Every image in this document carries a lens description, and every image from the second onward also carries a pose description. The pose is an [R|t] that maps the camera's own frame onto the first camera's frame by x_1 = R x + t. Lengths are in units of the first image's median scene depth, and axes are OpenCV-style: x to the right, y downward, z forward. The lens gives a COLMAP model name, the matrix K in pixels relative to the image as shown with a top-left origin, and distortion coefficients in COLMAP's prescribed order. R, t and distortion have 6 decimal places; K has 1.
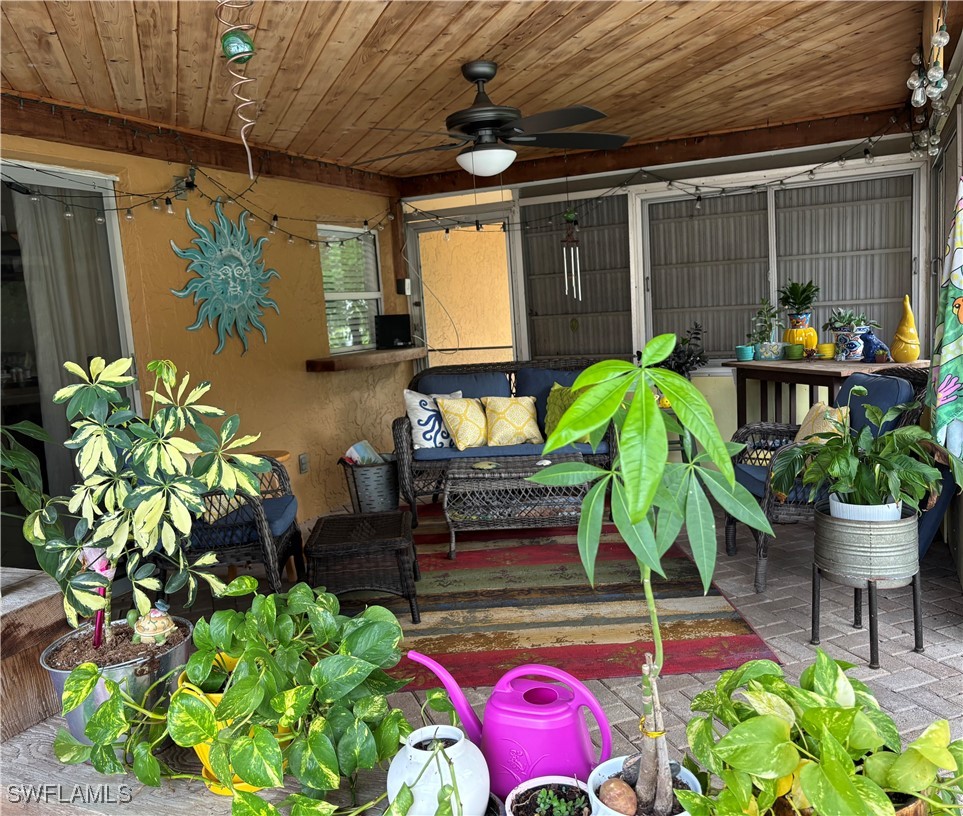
lens RADIAL K [[813.0, 0, 480.0], [0, 813.0, 408.0], [0, 0, 1]] dist [0.030918, -0.018141]
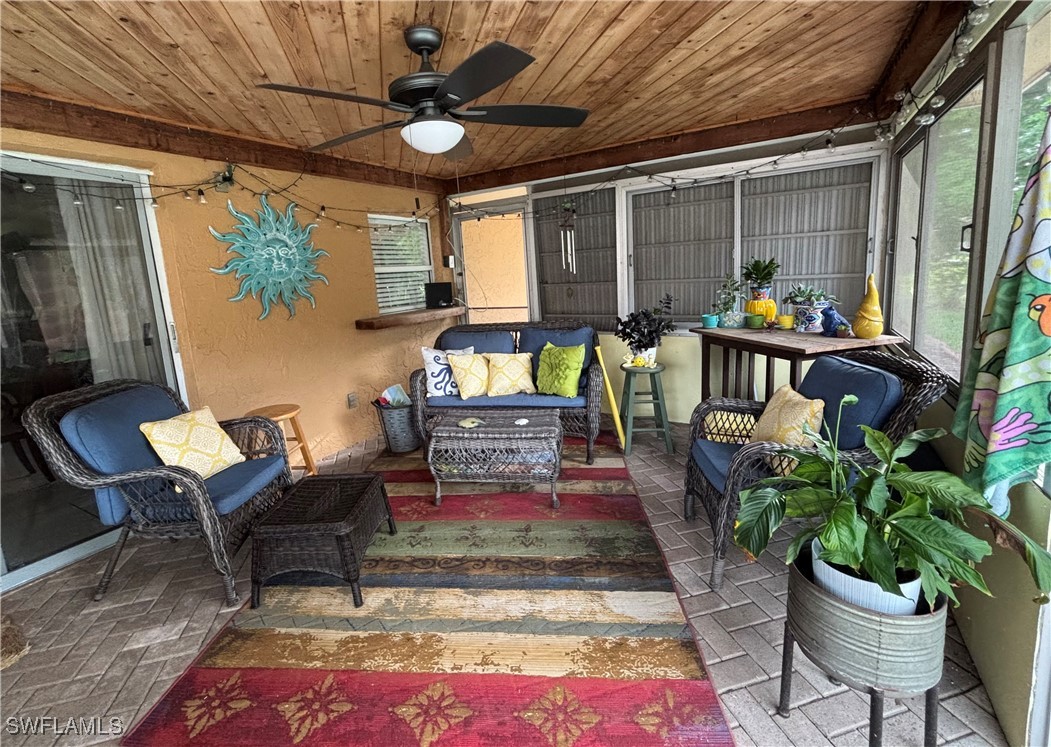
lens RADIAL K [[459.1, 0, 506.9], [0, 459.1, 343.0], [0, 0, 1]] dist [-0.000246, 0.000840]
pose [[0.994189, 0.018025, -0.106126, 0.115855], [-0.014108, 0.999195, 0.037546, -0.061007], [0.106717, -0.035831, 0.993644, 0.344899]]
